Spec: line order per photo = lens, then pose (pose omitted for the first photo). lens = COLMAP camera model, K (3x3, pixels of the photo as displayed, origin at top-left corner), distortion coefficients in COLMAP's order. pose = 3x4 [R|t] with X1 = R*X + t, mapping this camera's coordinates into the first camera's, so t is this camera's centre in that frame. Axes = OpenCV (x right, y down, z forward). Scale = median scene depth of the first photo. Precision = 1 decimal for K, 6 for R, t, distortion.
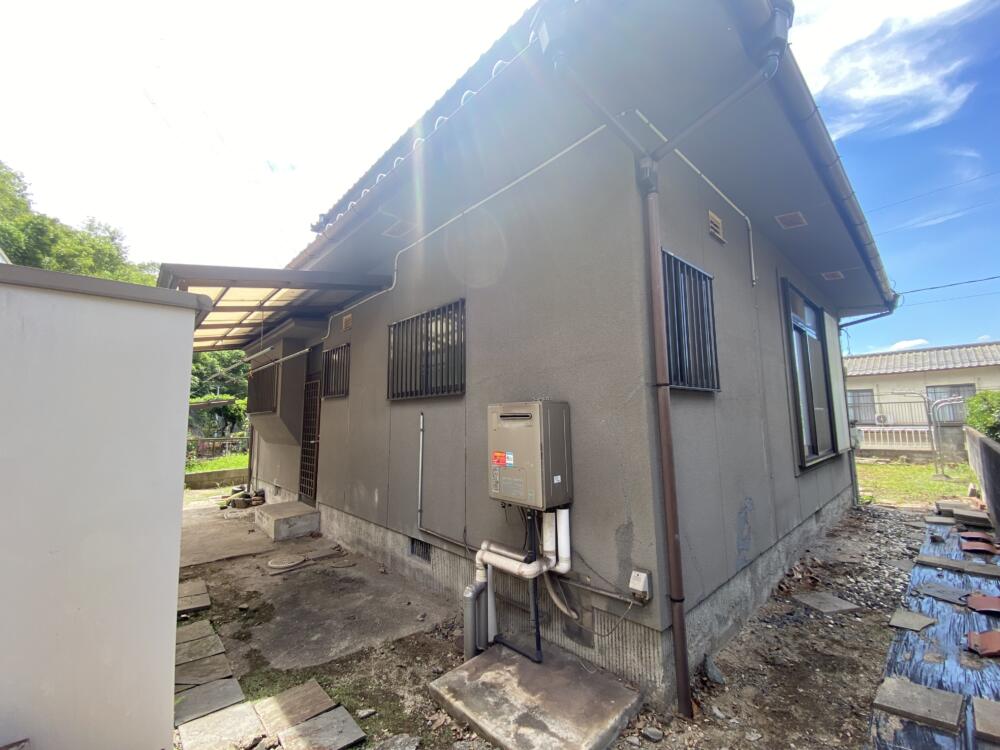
lens RADIAL K [[405.5, 0, 501.4], [0, 405.5, 370.3], [0, 0, 1]] dist [0.023282, -0.028045]
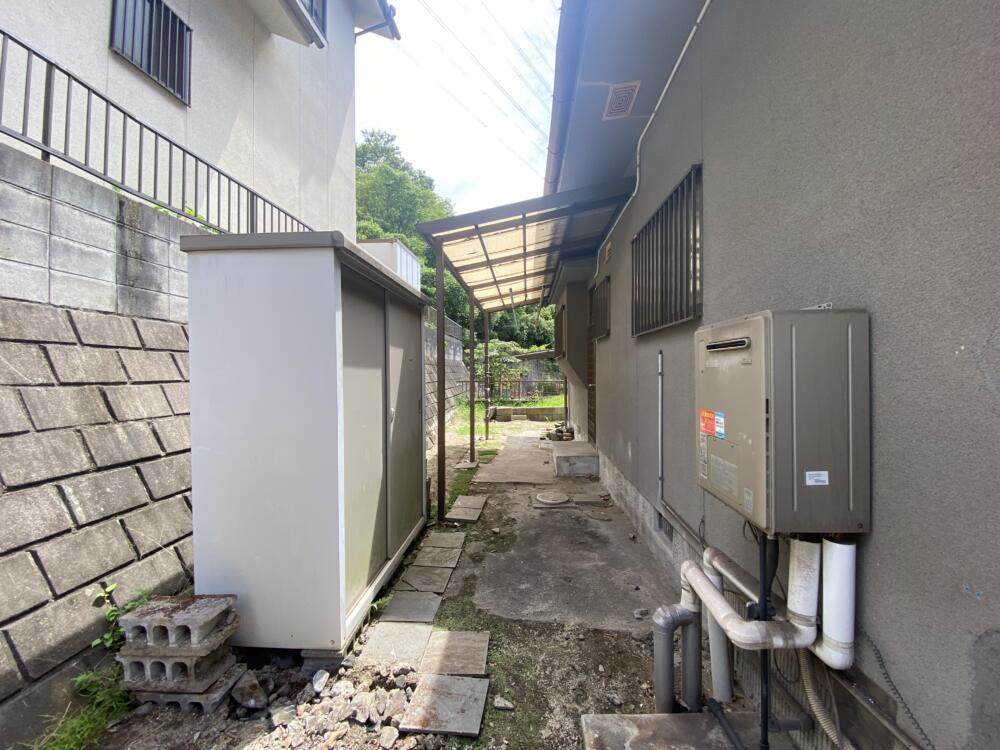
lens RADIAL K [[405.5, 0, 501.4], [0, 405.5, 370.3], [0, 0, 1]] dist [0.023282, -0.028045]
pose [[0.684402, 0.012250, -0.729002, 0.173296], [0.082300, 0.992171, 0.093938, 0.057072], [0.724445, -0.124288, 0.678035, 0.340101]]
